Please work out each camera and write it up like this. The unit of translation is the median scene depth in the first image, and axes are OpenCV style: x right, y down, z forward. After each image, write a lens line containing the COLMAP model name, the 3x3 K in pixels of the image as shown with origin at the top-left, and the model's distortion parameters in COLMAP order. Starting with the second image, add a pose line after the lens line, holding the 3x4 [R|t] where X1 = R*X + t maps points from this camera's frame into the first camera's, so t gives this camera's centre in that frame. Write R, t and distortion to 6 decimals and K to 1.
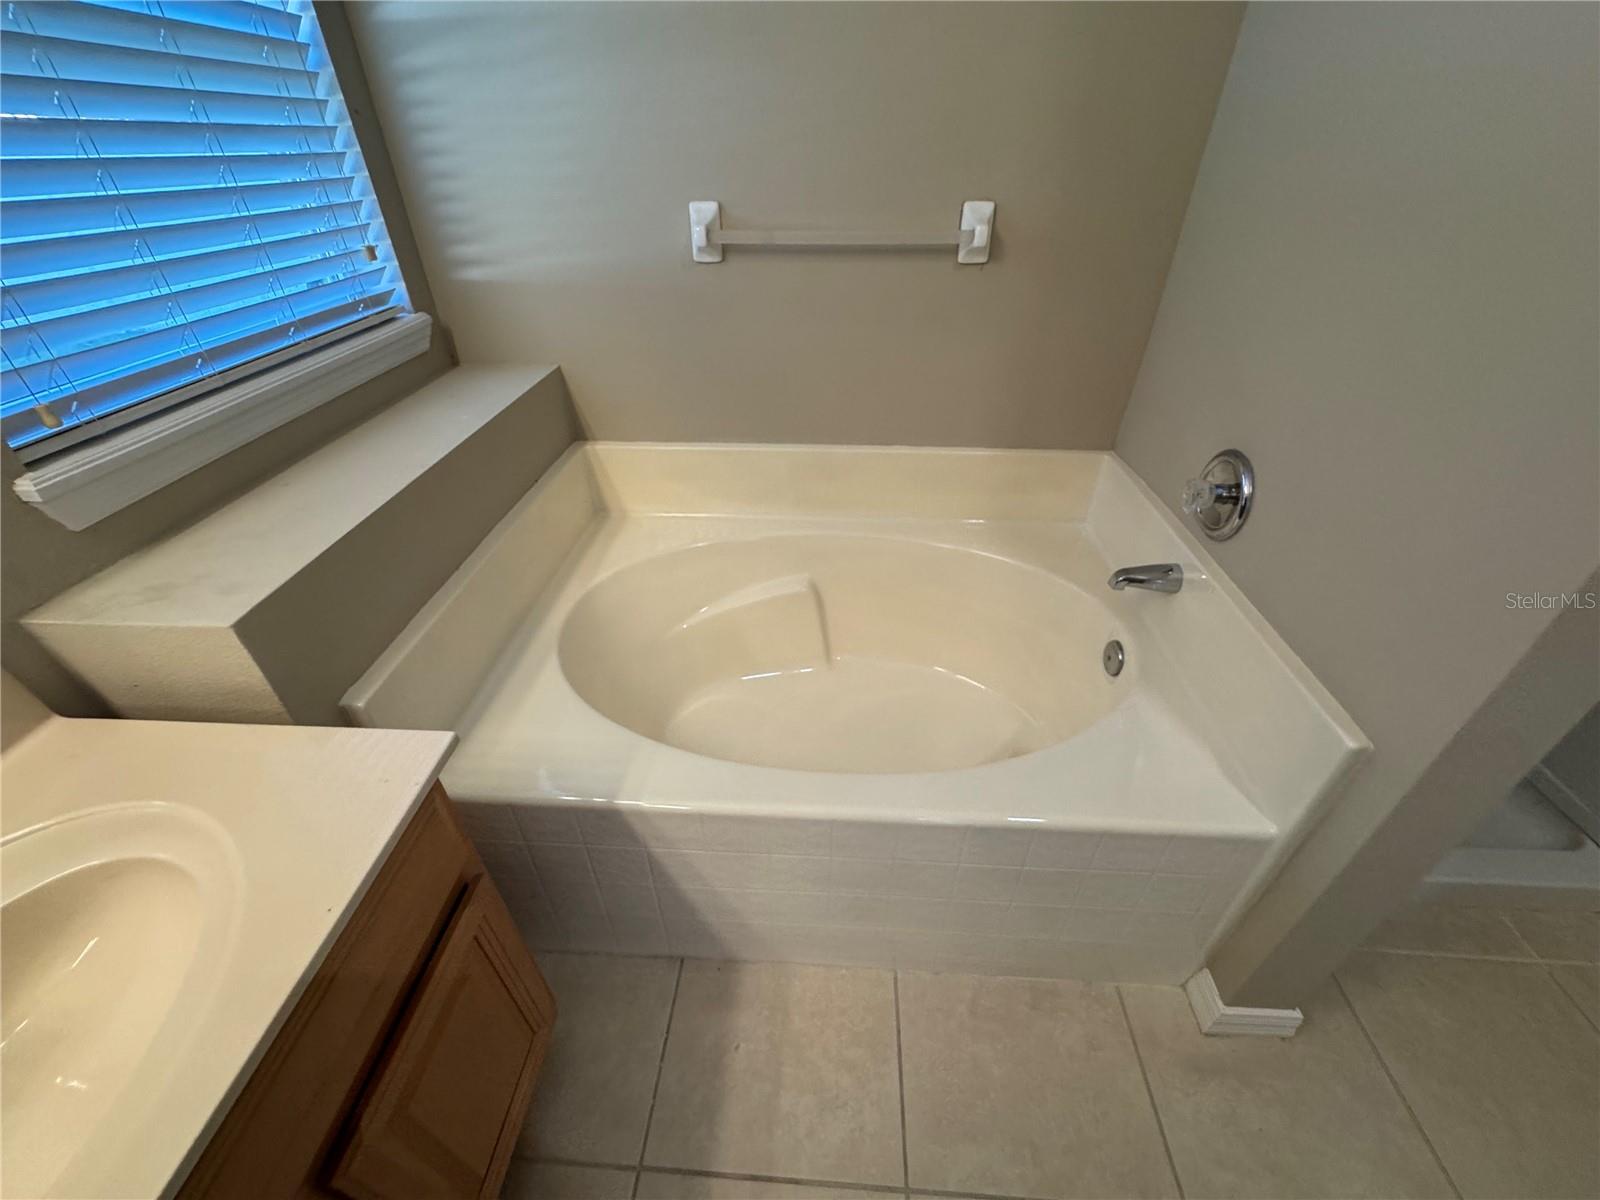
lens RADIAL K [[644.1, 0, 800.0], [0, 644.1, 600.0], [0, 0, 1]] dist [-0.001789, -0.000215]
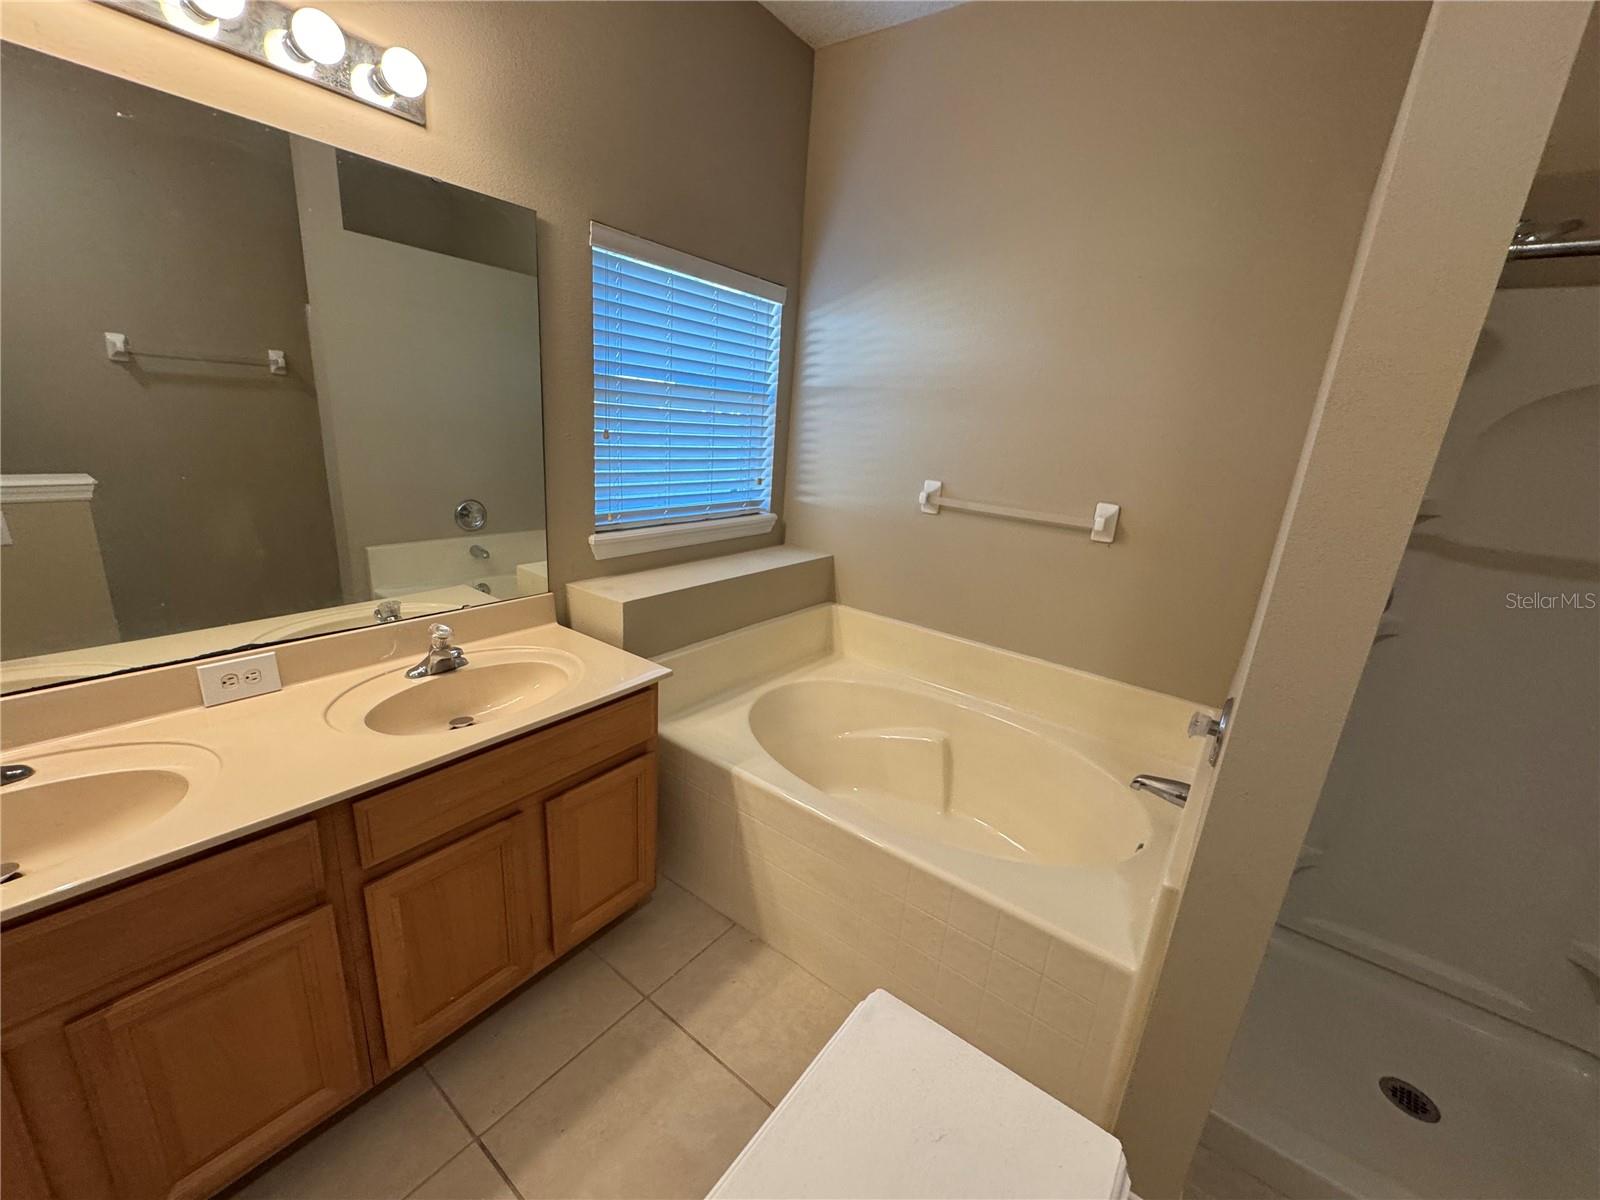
lens RADIAL K [[644.1, 0, 800.0], [0, 644.1, 600.0], [0, 0, 1]] dist [-0.001789, -0.000215]
pose [[0.832452, 0.218542, -0.509178, 0.488649], [-0.384044, 0.889971, -0.245889, 0.202246], [0.399417, 0.400238, 0.824788, -0.397711]]
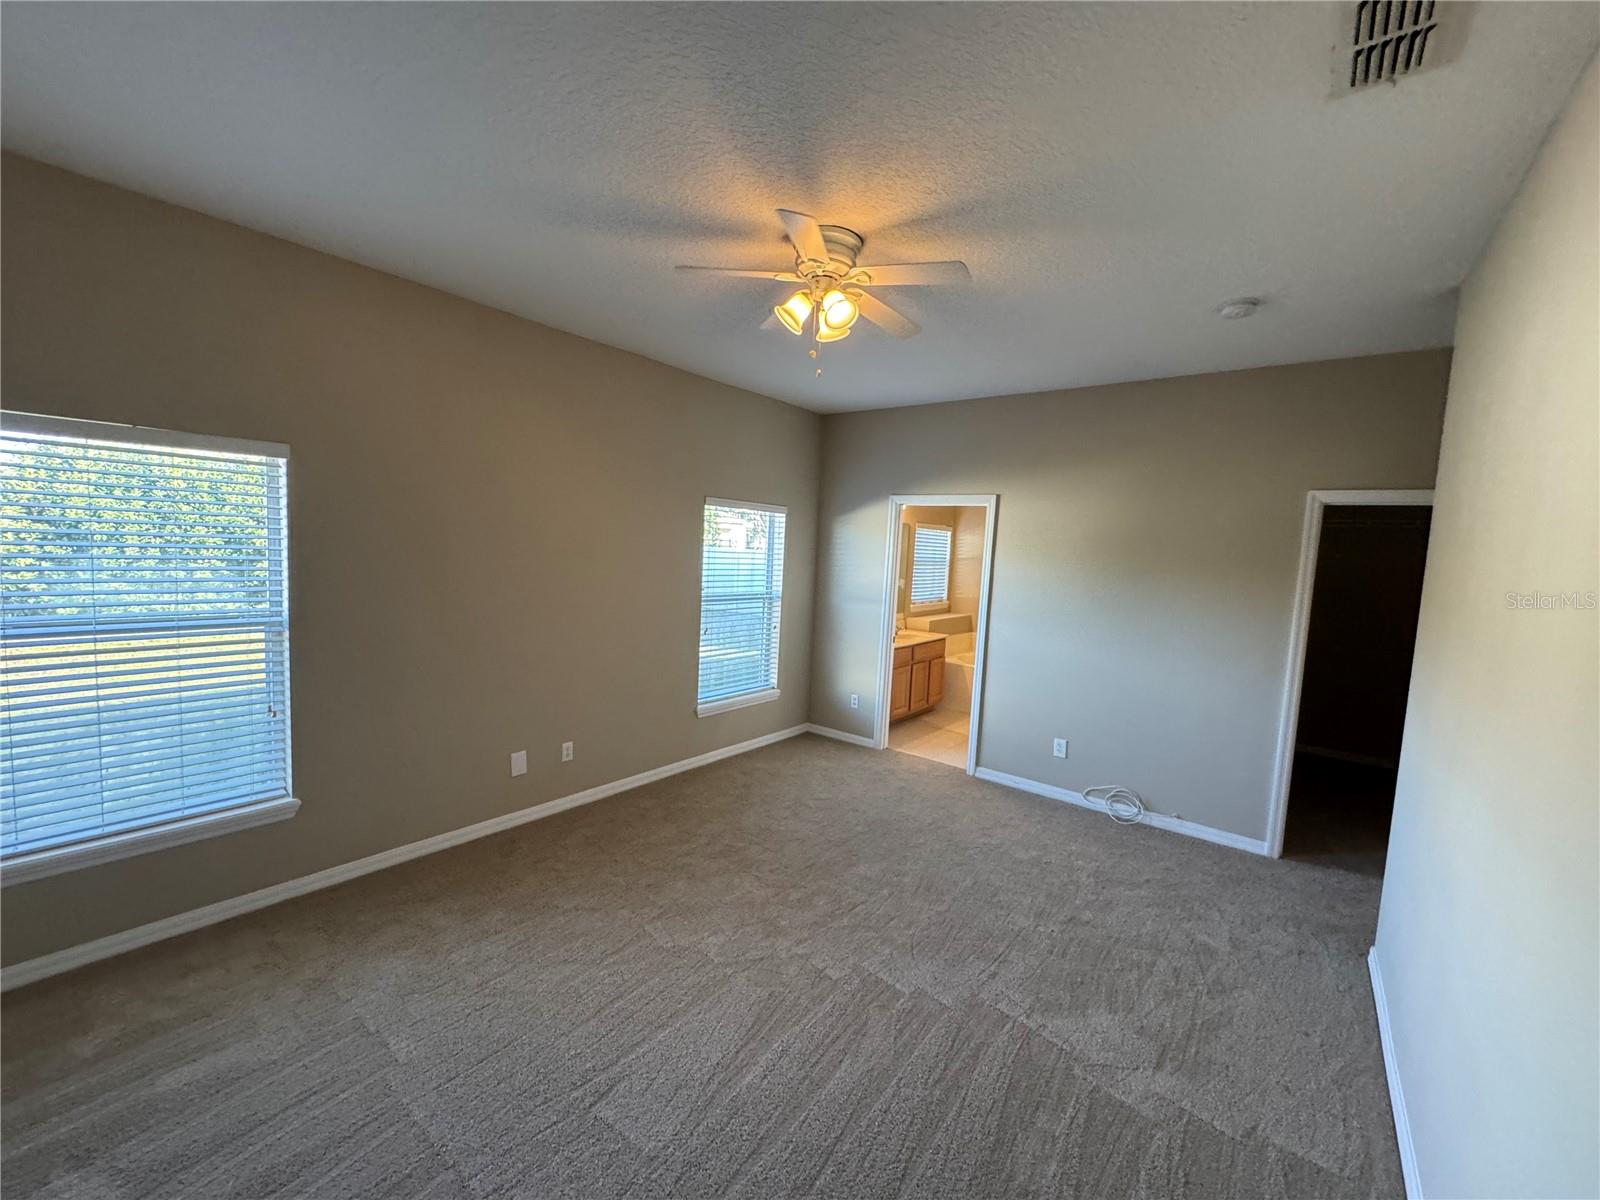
lens RADIAL K [[644.1, 0, 800.0], [0, 644.1, 600.0], [0, 0, 1]] dist [-0.001789, -0.000215]
pose [[0.815863, 0.095053, -0.570379, 1.479104], [-0.377130, 0.835205, -0.400256, 2.202385], [0.438339, 0.541661, 0.717260, -3.451363]]
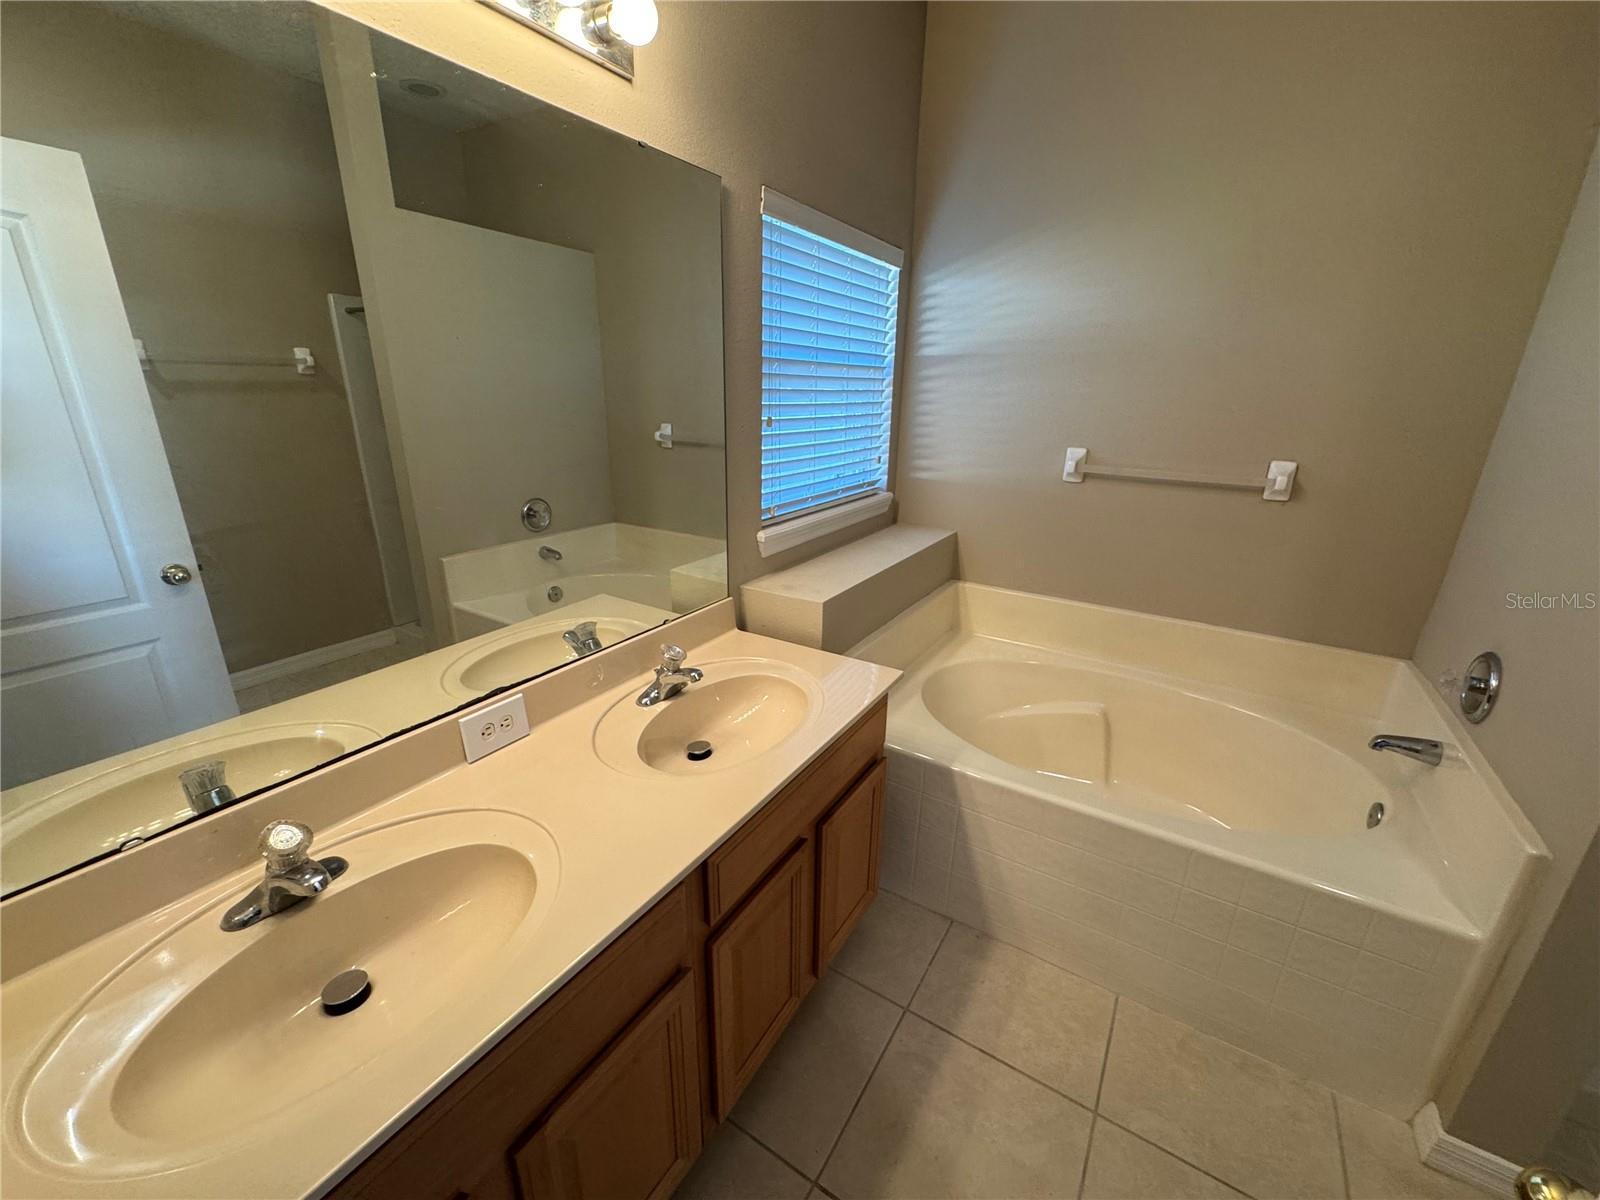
lens RADIAL K [[644.1, 0, 800.0], [0, 644.1, 600.0], [0, 0, 1]] dist [-0.001789, -0.000215]
pose [[0.876873, 0.175398, -0.447582, 0.029012], [-0.299058, 0.927996, -0.222232, 0.306195], [0.376376, 0.328722, 0.866189, -0.543286]]
